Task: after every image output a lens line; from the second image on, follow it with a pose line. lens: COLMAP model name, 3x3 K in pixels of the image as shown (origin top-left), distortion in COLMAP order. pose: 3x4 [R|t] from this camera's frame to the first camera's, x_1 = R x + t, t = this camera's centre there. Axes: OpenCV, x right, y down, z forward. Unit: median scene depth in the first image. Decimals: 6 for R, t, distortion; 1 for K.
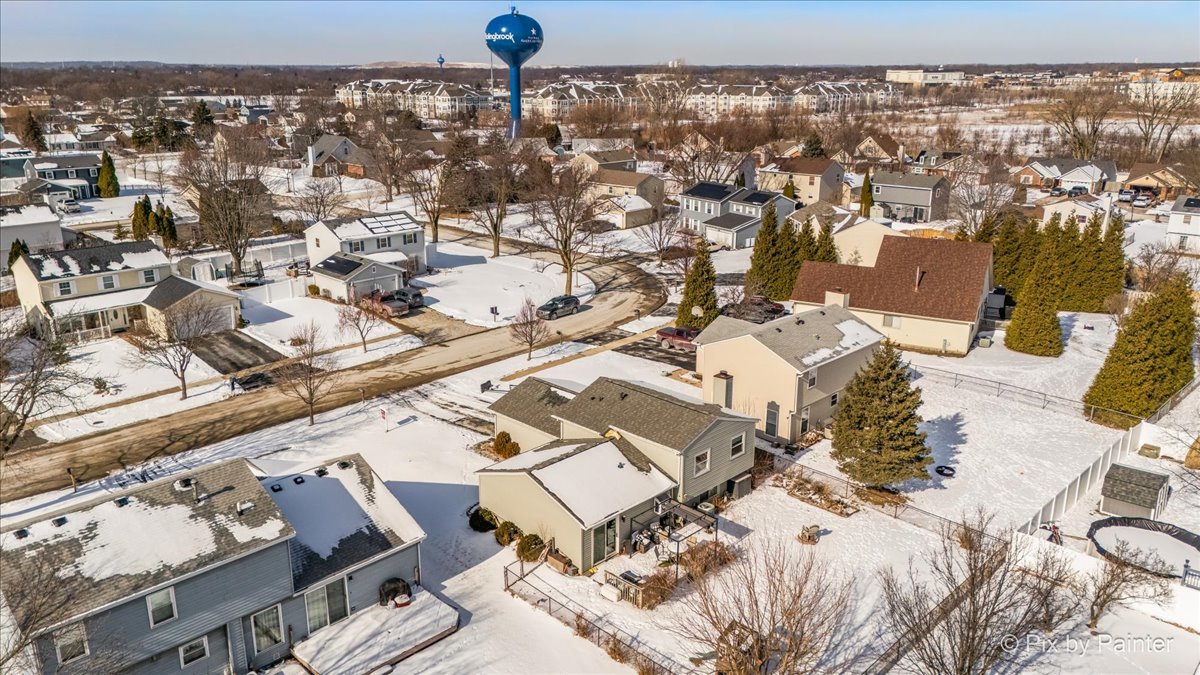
lens RADIAL K [[887.6, 0, 599.7], [0, 887.6, 328.0], [0, 0, 1]] dist [0.074906, -0.047387]
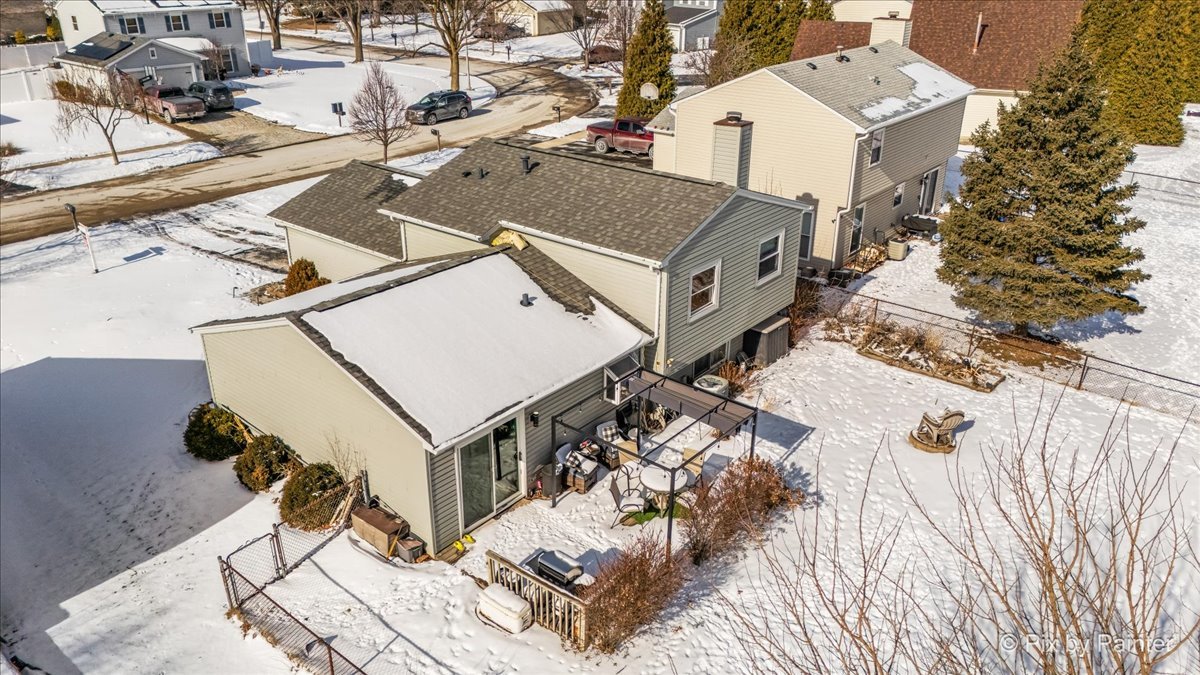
lens RADIAL K [[887.6, 0, 608.1], [0, 887.6, 348.1], [0, 0, 1]] dist [0.074906, -0.047387]
pose [[0.995068, -0.036122, 0.092388, 0.020355], [0.022017, 0.988537, 0.149365, 0.102054], [-0.096724, -0.146594, 0.984456, 0.503197]]
